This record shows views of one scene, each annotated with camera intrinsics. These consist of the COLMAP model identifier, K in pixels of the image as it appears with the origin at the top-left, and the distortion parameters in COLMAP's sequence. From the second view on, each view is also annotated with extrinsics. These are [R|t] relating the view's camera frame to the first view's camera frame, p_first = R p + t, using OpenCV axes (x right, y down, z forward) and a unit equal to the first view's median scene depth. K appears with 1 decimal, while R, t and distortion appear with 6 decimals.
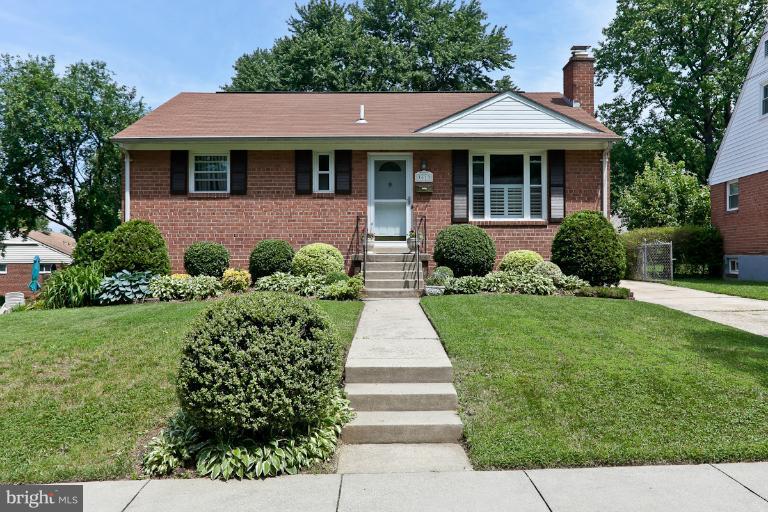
lens RADIAL K [[396.2, 0, 384.0], [0, 396.2, 248.1], [0, 0, 1]] dist [0.003062, 0.000224]
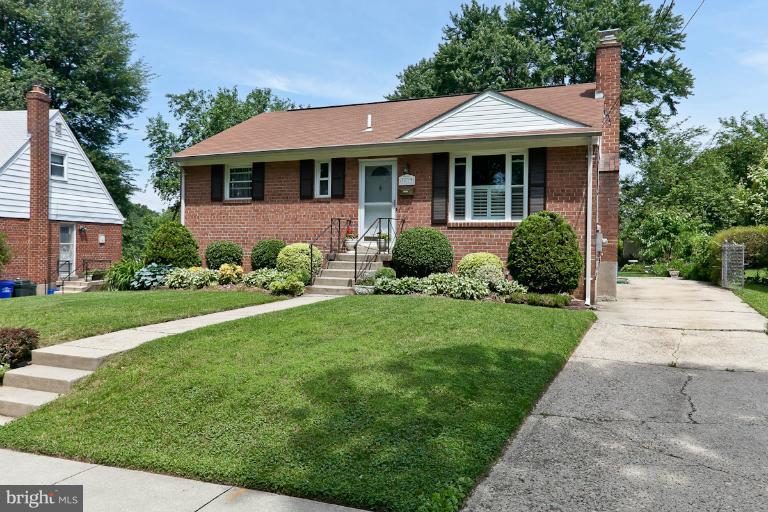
lens RADIAL K [[378.2, 0, 423.5], [0, 378.2, 245.0], [0, 0, 1]] dist [-0.000336, 0.000001]
pose [[0.965723, 0.013216, -0.259237, 0.401364], [-0.011652, 0.999903, 0.007570, -0.017160], [0.259312, -0.004290, 0.965784, 0.046334]]
